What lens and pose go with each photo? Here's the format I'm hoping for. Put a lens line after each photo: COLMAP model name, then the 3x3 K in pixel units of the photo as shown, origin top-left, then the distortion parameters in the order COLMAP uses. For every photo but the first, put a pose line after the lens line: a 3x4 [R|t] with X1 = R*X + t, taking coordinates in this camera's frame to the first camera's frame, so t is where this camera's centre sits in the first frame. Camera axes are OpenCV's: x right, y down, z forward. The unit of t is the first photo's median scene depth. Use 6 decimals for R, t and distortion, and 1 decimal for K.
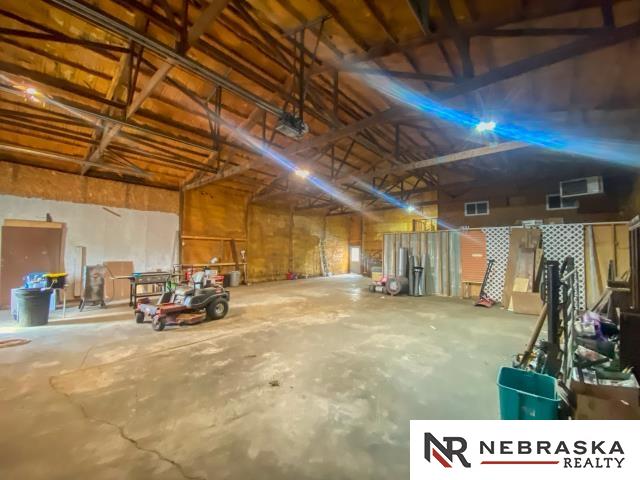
lens RADIAL K [[262.6, 0, 320.0], [0, 262.6, 240.0], [0, 0, 1]] dist [-0.001700, -0.000522]
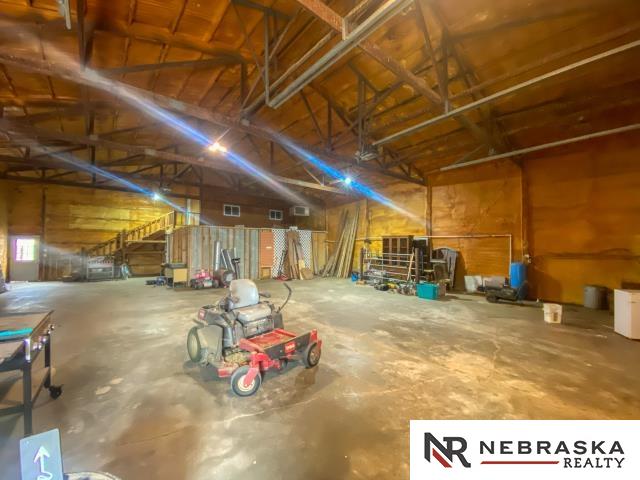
lens RADIAL K [[257.4, 0, 320.0], [0, 257.4, 240.0], [0, 0, 1]] dist [0.001938, 0.000126]
pose [[0.153287, 0.020842, 0.987962, -1.255834], [-0.044840, 0.998894, -0.014116, 0.039802], [-0.987164, -0.042137, 0.154052, 0.893321]]
